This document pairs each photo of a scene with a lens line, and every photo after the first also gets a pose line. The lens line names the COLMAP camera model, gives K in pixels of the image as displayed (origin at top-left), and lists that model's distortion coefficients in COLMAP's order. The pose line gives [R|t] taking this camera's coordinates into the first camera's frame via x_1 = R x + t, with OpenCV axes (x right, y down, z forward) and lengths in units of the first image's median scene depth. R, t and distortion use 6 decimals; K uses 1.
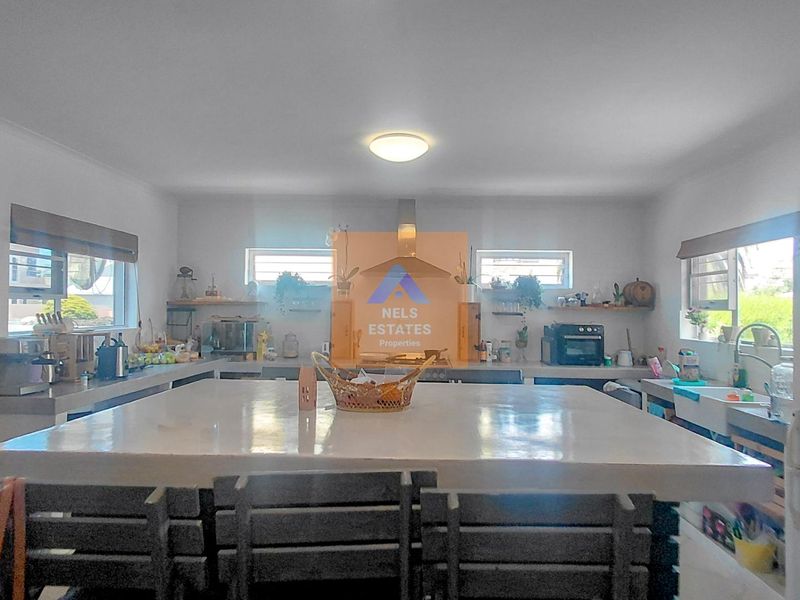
lens RADIAL K [[495.0, 0, 400.6], [0, 495.0, 303.5], [0, 0, 1]] dist [-0.001674, -0.000511]
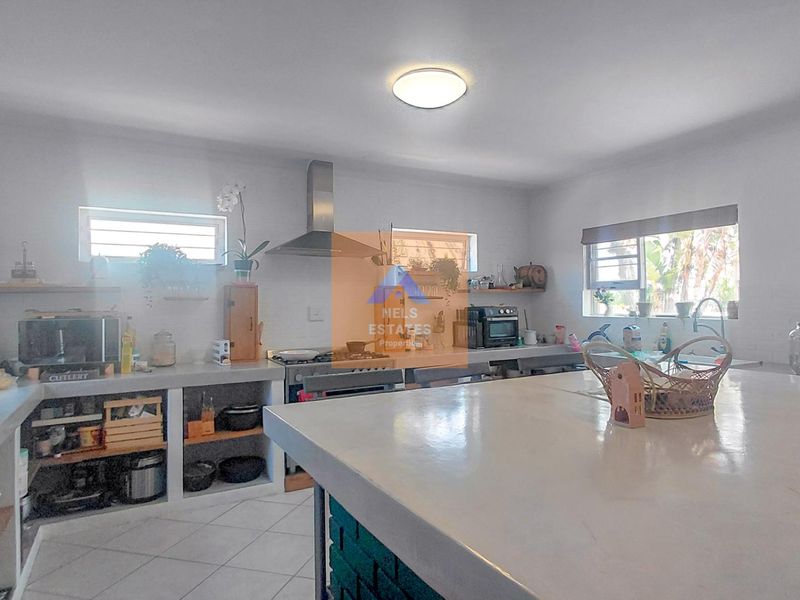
lens RADIAL K [[495.0, 0, 406.2], [0, 495.0, 294.1], [0, 0, 1]] dist [-0.001674, -0.000511]
pose [[0.852036, -0.015079, 0.523266, -0.308967], [0.014833, 0.999879, 0.004661, 0.008891], [-0.523273, 0.003790, 0.852157, 0.224663]]
